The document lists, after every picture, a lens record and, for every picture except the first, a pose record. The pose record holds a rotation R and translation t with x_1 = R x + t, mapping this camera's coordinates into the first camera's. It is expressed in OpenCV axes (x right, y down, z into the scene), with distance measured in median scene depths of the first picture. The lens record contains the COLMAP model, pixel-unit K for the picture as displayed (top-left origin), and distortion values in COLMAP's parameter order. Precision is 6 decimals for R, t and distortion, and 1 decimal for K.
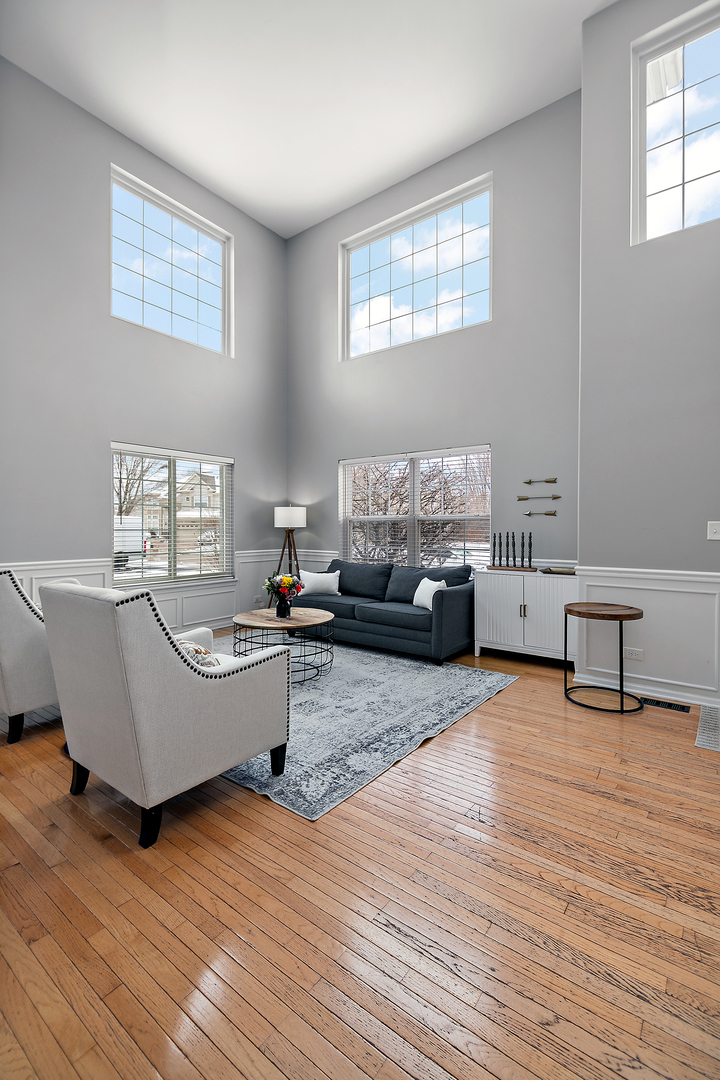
lens RADIAL K [[481.5, 0, 359.3], [0, 481.5, 527.4], [0, 0, 1]] dist [0.017028, -0.009021]
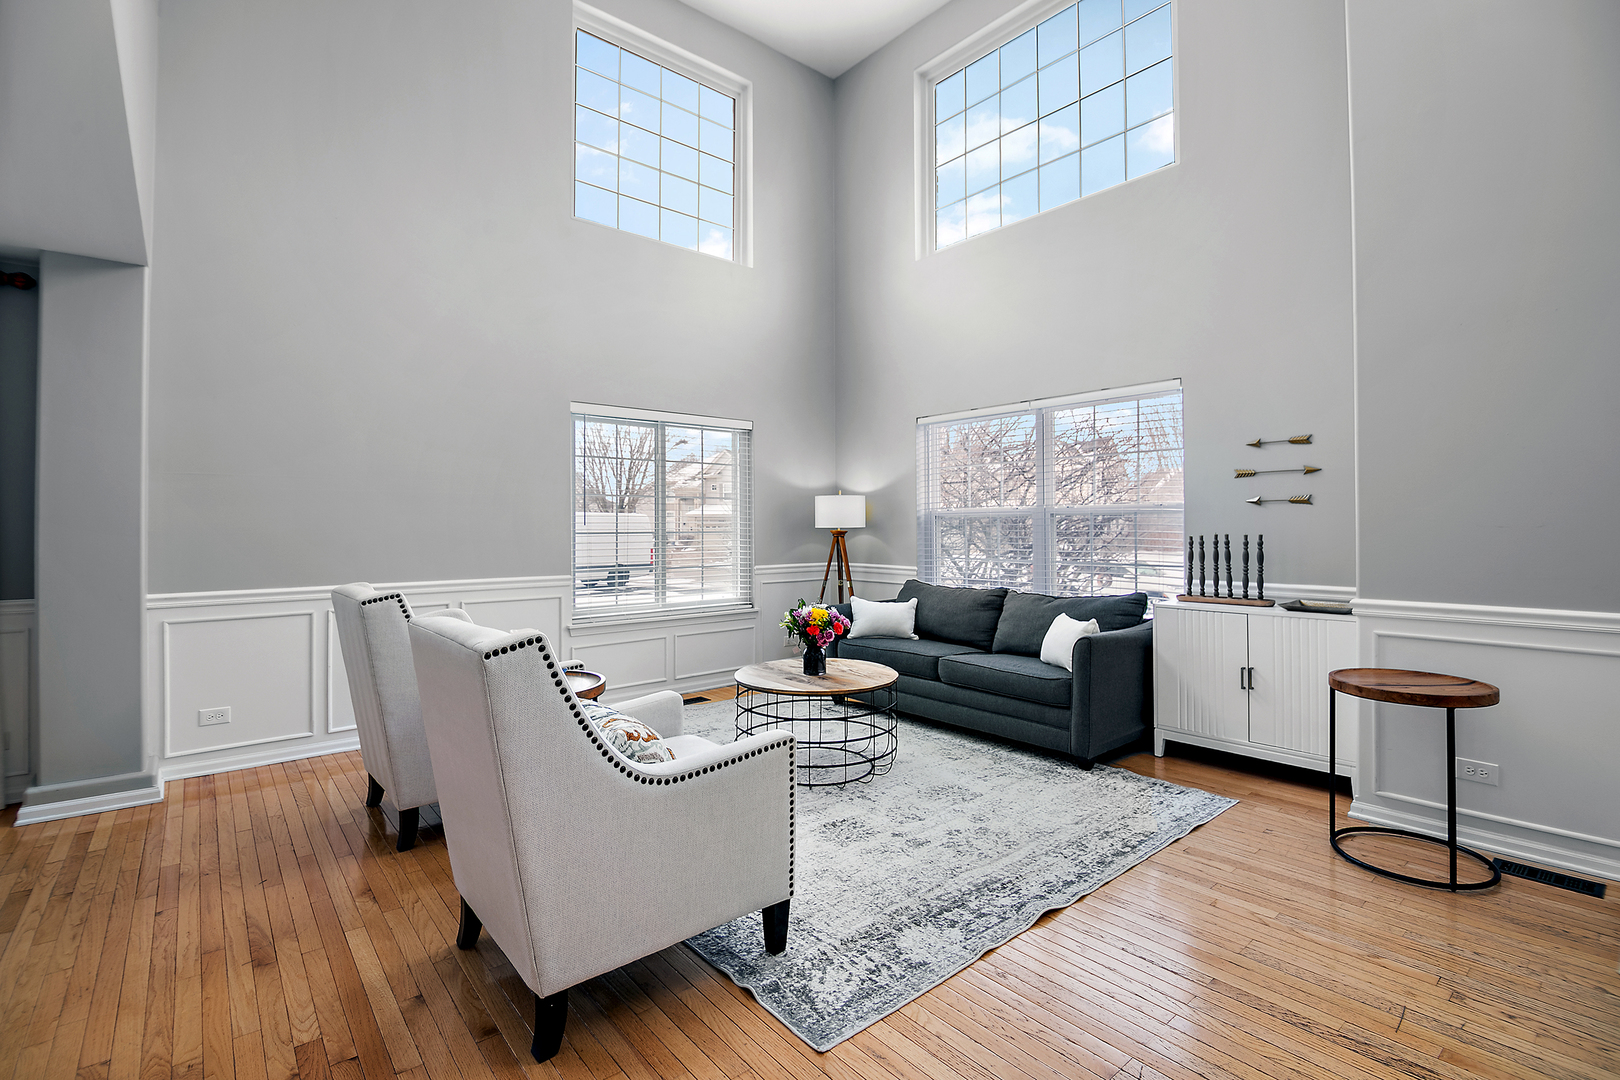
lens RADIAL K [[740.9, 0, 810.7], [0, 740.9, 514.9], [0, 0, 1]] dist [-0.000177, -0.010452]
pose [[0.976636, -0.008649, -0.214727, 0.049796], [0.004848, 0.999822, -0.018220, 0.000742], [0.214846, 0.016753, 0.976504, 0.093691]]
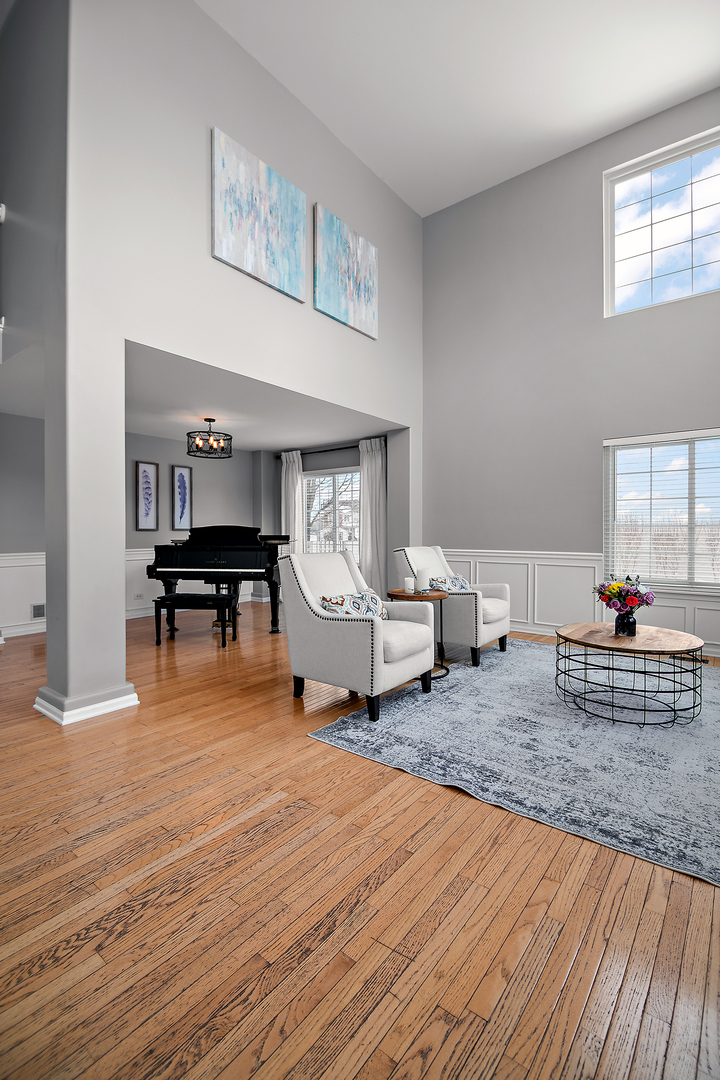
lens RADIAL K [[485.4, 0, 355.6], [0, 485.4, 535.2], [0, 0, 1]] dist [-0.003956, -0.010781]
pose [[-0.021574, 0.008705, -0.999729, 0.758121], [-0.002468, 0.999959, 0.008760, 0.023810], [0.999764, 0.002656, -0.021551, 0.707828]]
